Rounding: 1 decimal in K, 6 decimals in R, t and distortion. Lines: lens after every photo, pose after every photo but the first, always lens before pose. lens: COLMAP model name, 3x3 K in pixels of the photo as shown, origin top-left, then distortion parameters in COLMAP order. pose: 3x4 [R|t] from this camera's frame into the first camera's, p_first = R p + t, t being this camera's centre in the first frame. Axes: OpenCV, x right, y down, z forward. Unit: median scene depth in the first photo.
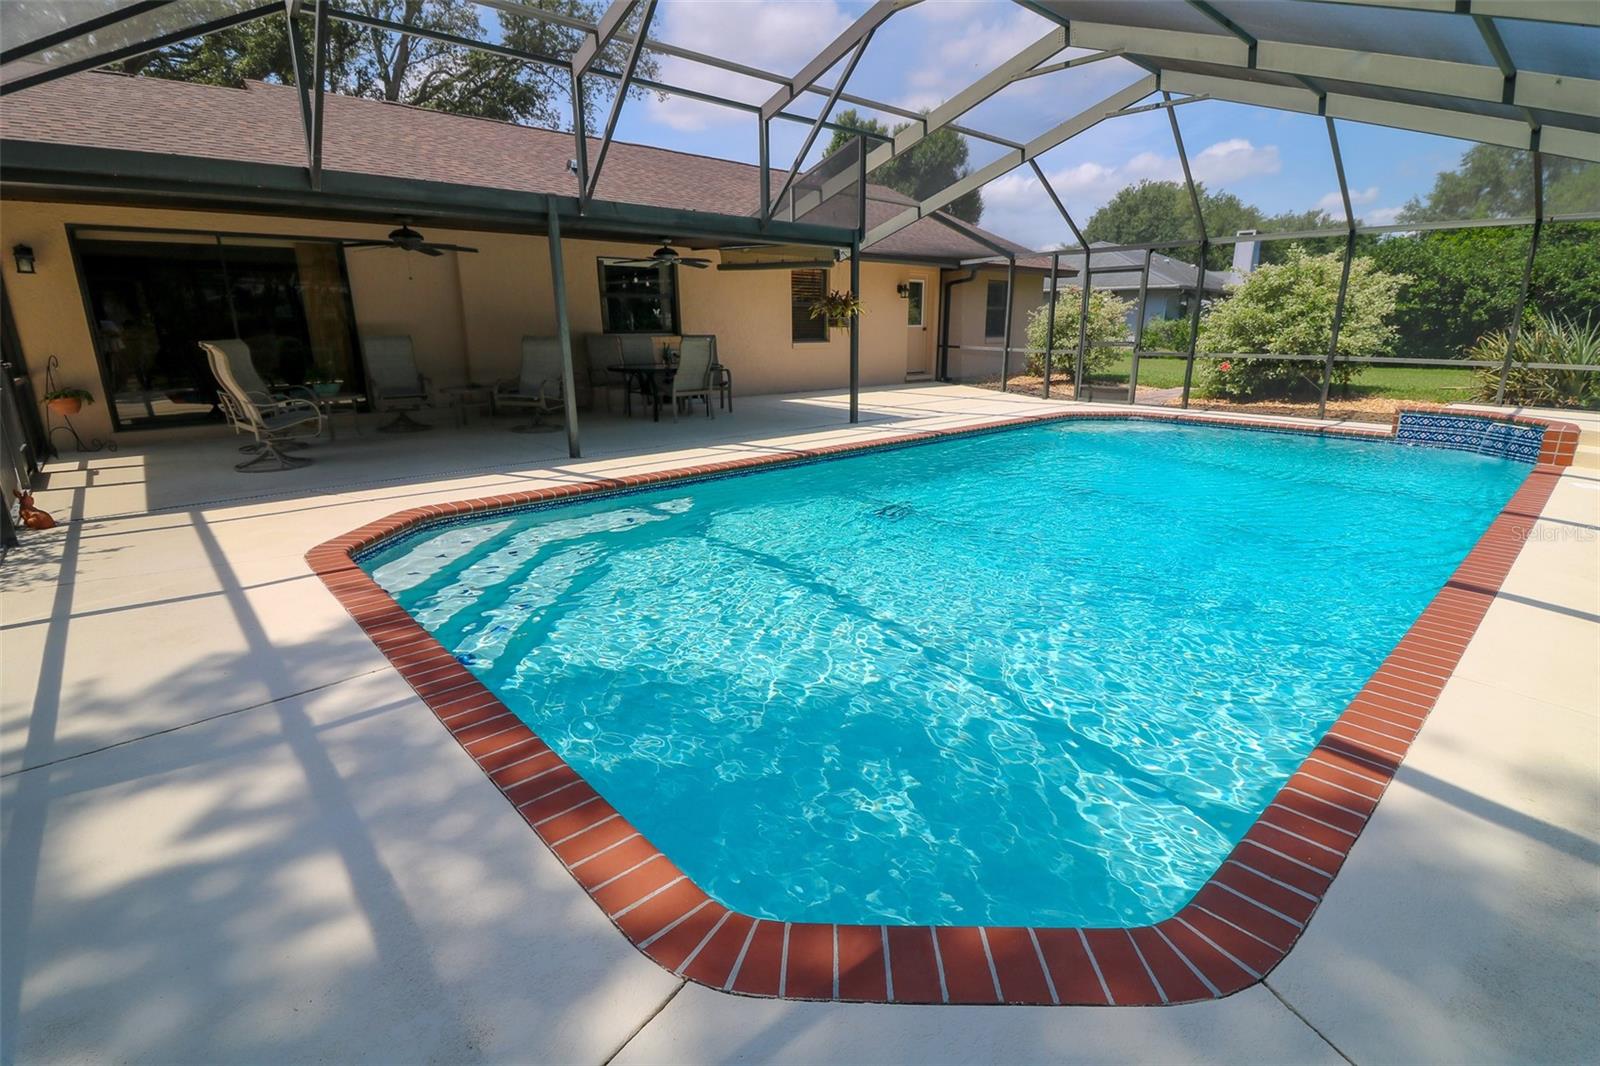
lens RADIAL K [[752.3, 0, 801.9], [0, 752.3, 538.2], [0, 0, 1]] dist [-0.003463, -0.011187]
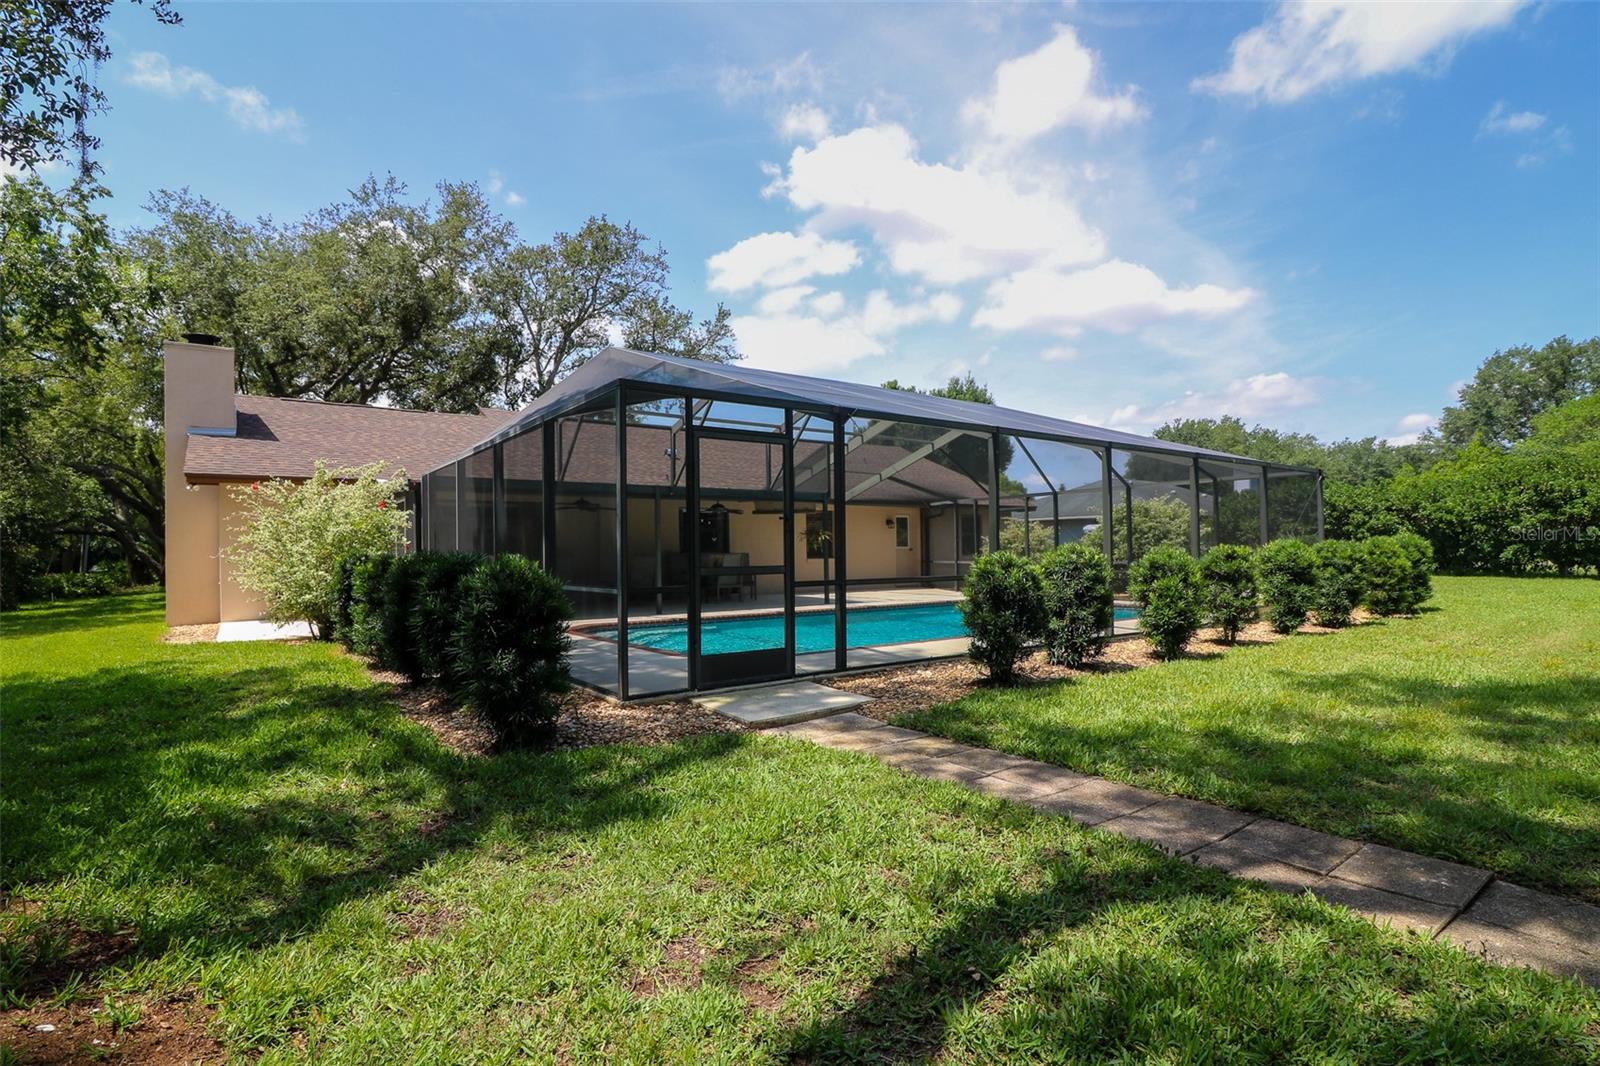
lens RADIAL K [[799.3, 0, 796.2], [0, 799.3, 556.4], [0, 0, 1]] dist [-0.000910, -0.000039]
pose [[0.993858, -0.008838, -0.110305, 0.118113], [-0.021105, 0.963371, -0.267340, 0.129546], [0.108627, 0.268026, 0.957268, -0.422188]]
